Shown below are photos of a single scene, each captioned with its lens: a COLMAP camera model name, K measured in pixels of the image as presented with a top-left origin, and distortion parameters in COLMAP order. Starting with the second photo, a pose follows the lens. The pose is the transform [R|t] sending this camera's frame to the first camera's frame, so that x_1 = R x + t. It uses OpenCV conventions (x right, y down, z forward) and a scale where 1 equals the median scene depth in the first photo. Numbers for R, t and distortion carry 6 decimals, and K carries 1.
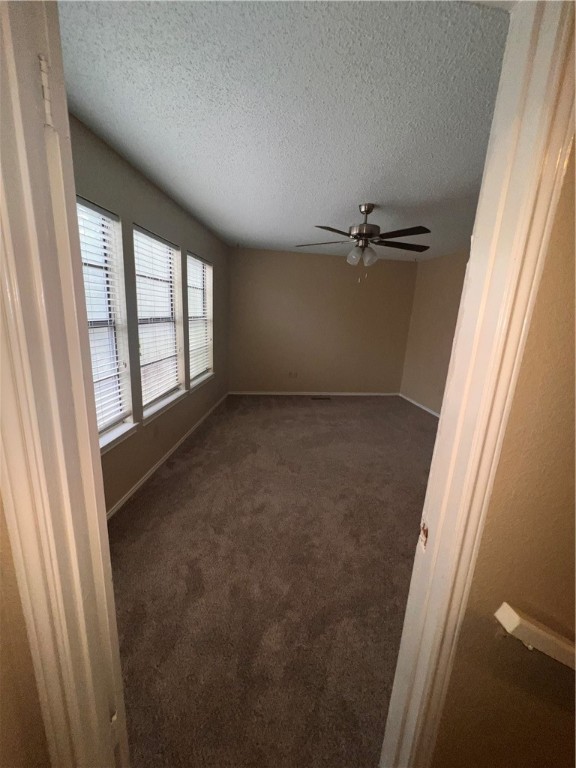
lens RADIAL K [[306.4, 0, 287.6], [0, 306.4, 383.7], [0, 0, 1]] dist [-0.009319, 0.000817]
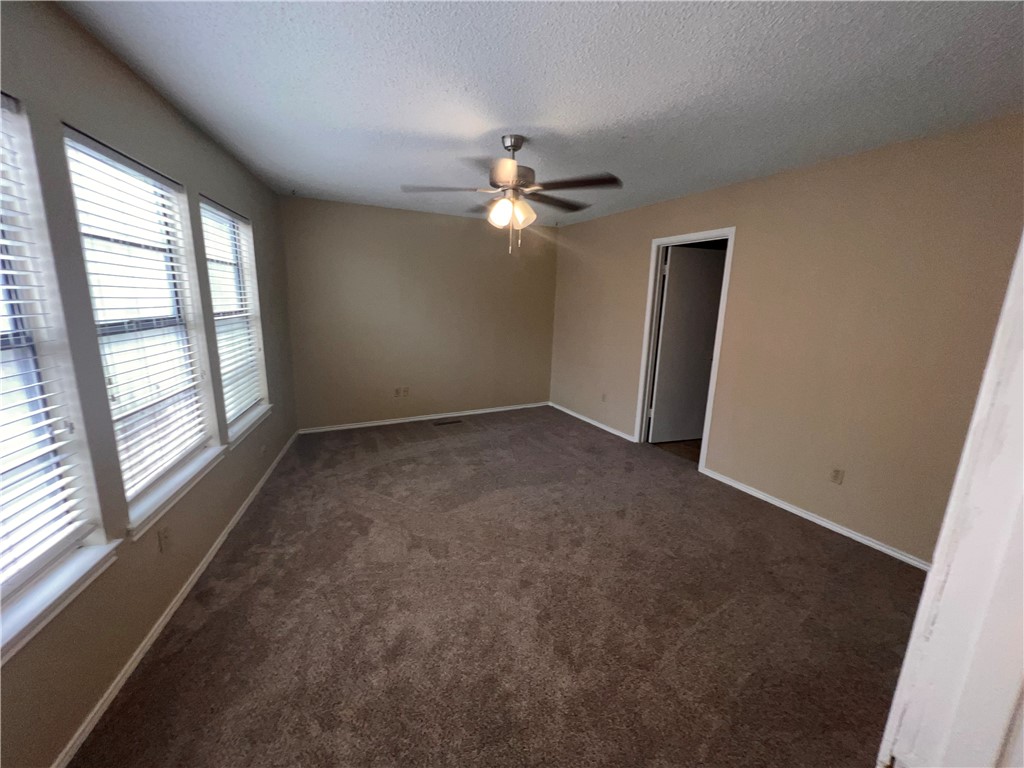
lens RADIAL K [[408.5, 0, 511.0], [0, 408.5, 384.3], [0, 0, 1]] dist [-0.009319, 0.000817]
pose [[0.945005, -0.094253, 0.313181, -0.068779], [0.098988, 0.995088, 0.000784, -0.047205], [-0.311717, 0.030260, 0.949693, 0.163461]]
